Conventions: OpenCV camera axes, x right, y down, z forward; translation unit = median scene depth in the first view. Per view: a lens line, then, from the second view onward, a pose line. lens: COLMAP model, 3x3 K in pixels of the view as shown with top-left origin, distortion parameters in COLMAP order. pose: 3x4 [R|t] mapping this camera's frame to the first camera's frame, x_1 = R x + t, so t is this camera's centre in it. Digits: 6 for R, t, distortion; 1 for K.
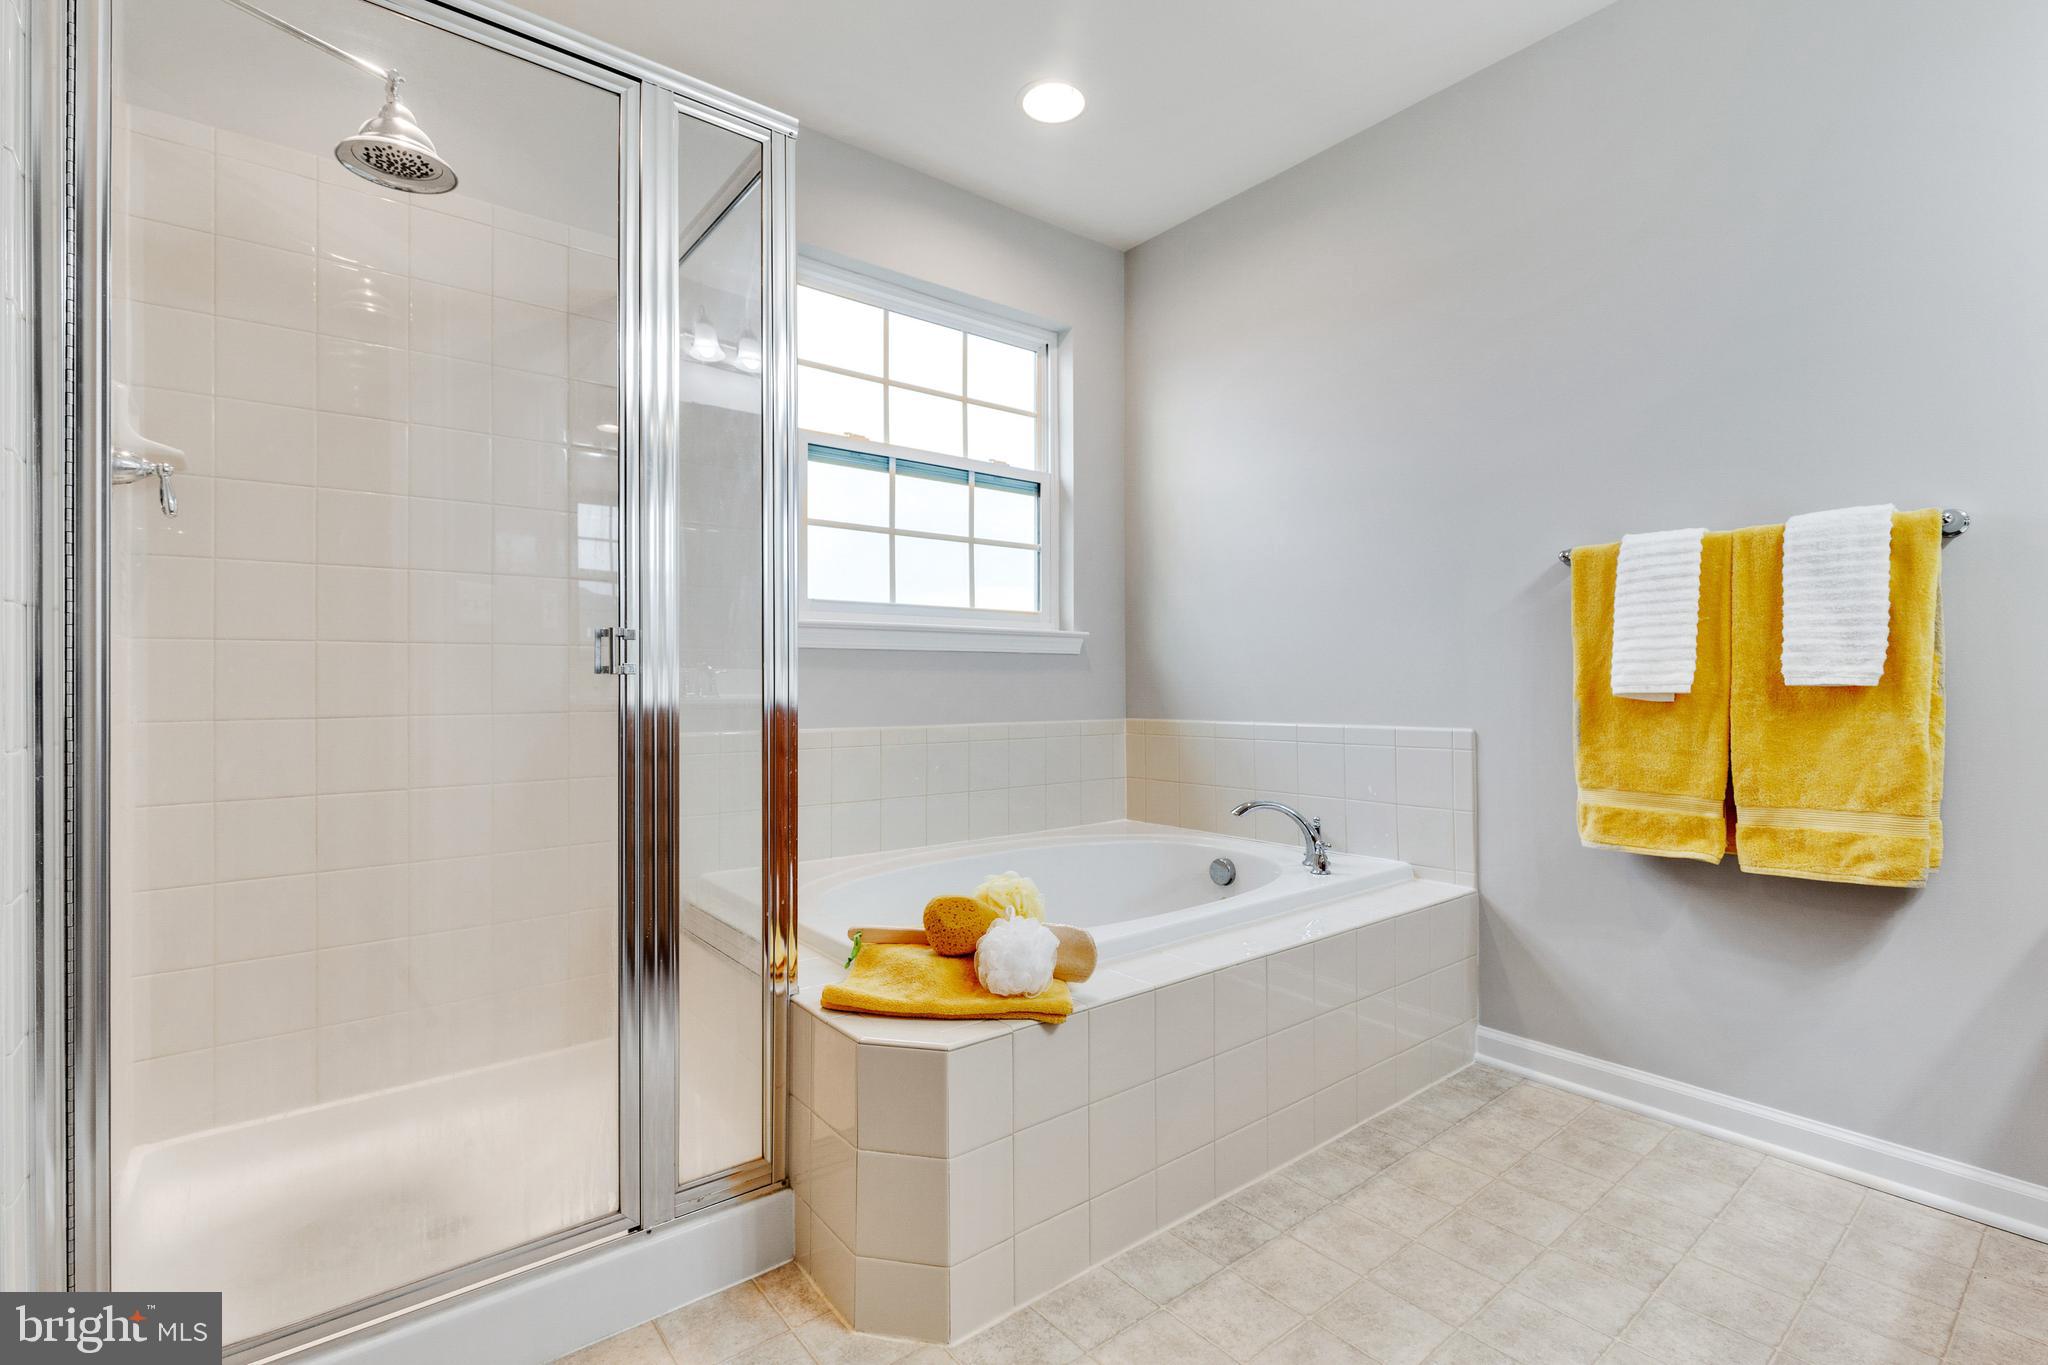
lens RADIAL K [[935.0, 0, 1024.5], [0, 935.0, 680.9], [0, 0, 1]] dist [0.008145, -0.001076]
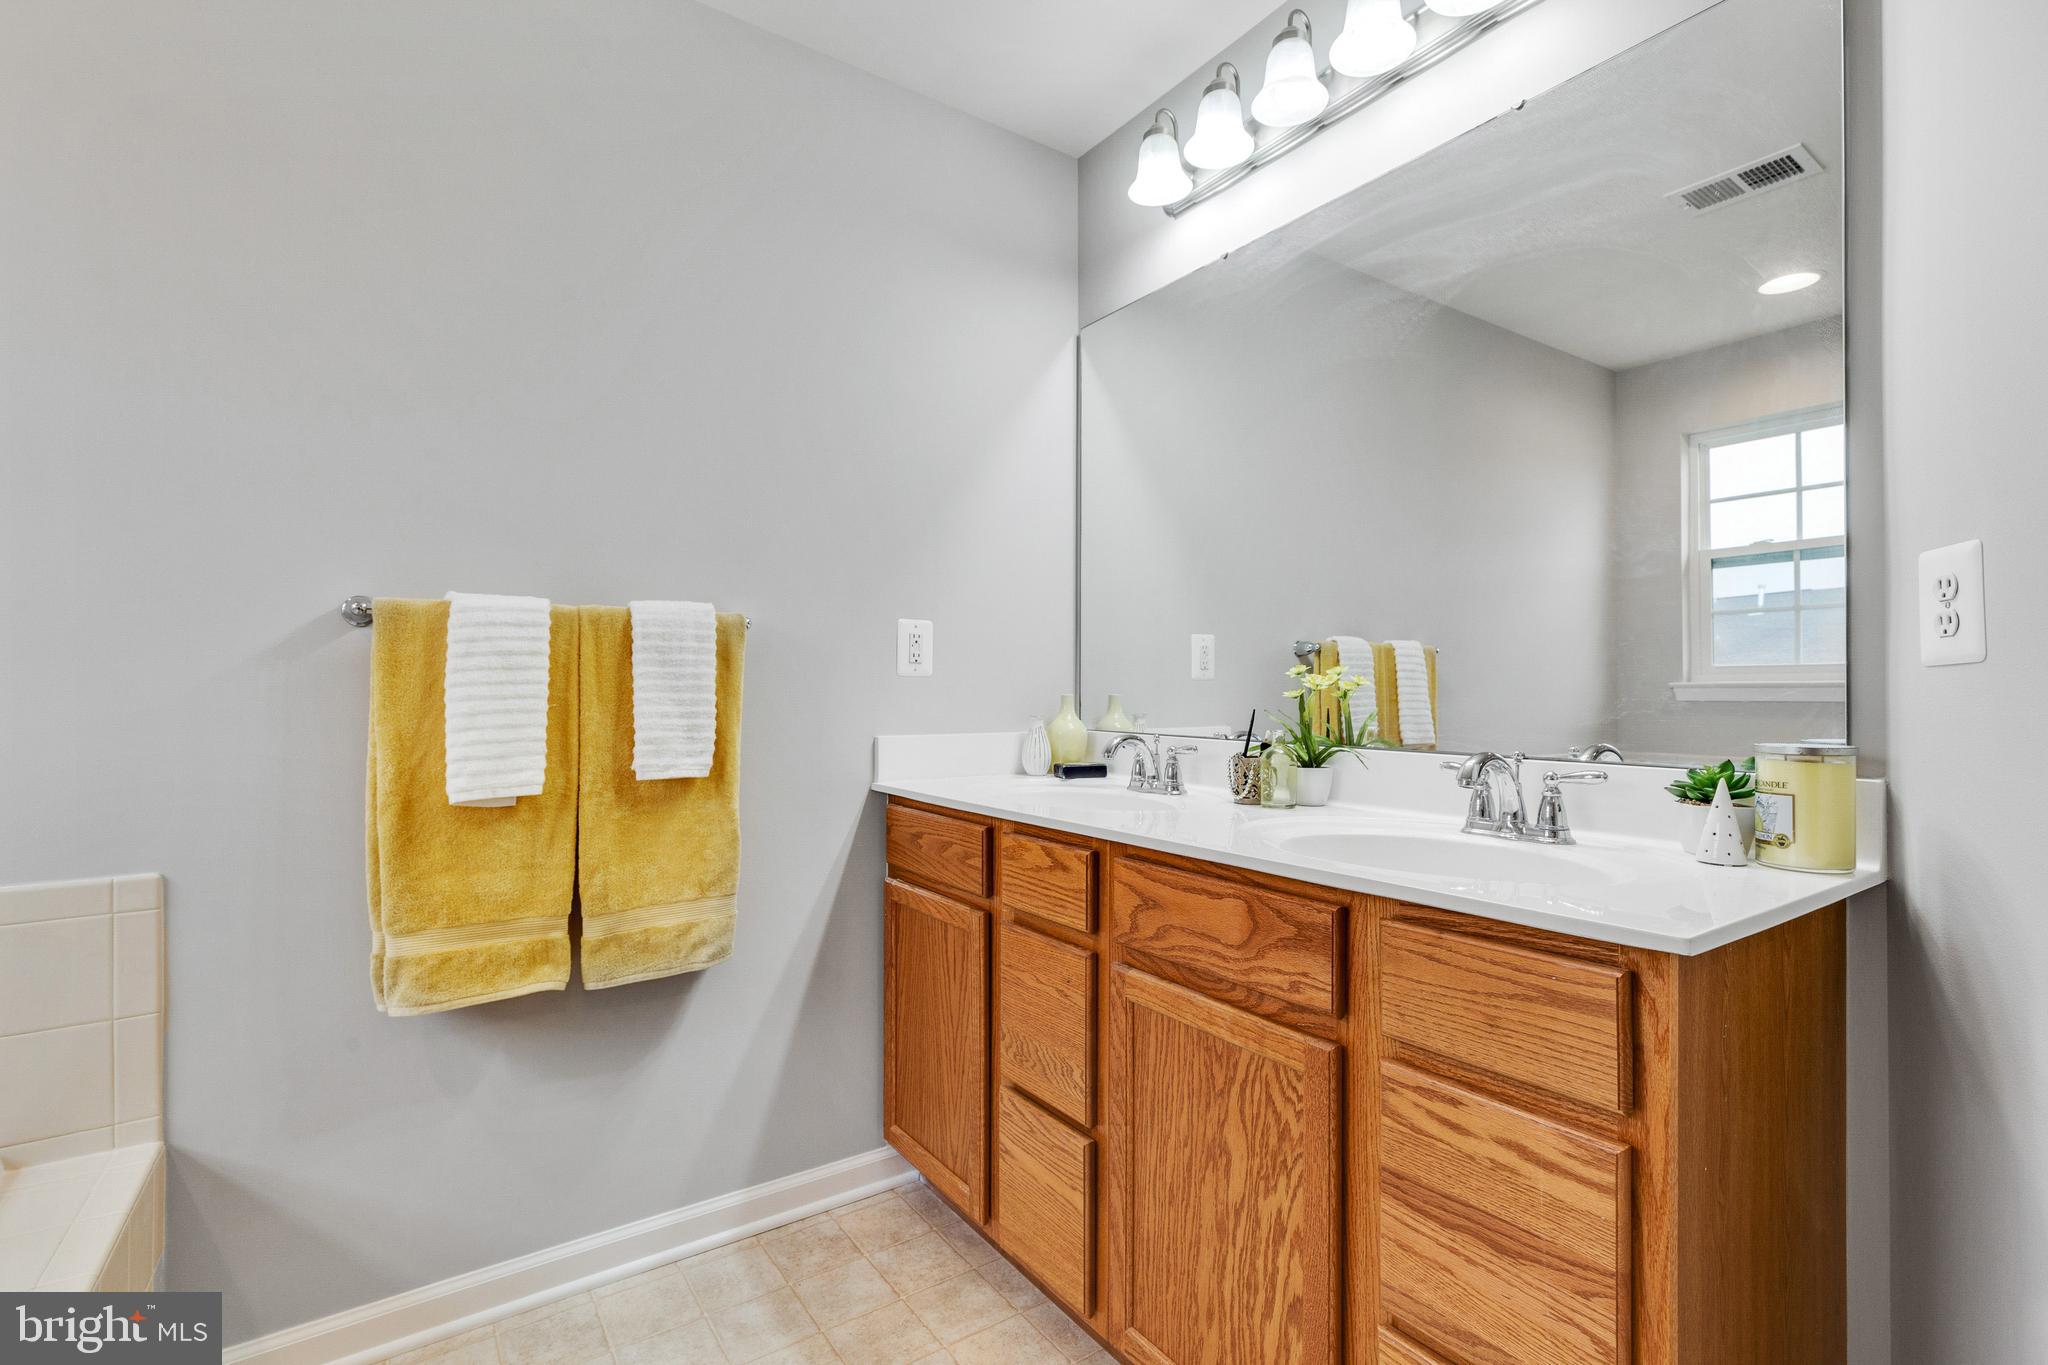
lens RADIAL K [[935.0, 0, 1021.0], [0, 935.0, 691.3], [0, 0, 1]] dist [0.008145, -0.001076]
pose [[0.070533, 0.001301, 0.997509, -0.095194], [-0.001090, 0.999999, -0.001227, -0.079281], [-0.997509, -0.001000, 0.070534, 0.518734]]
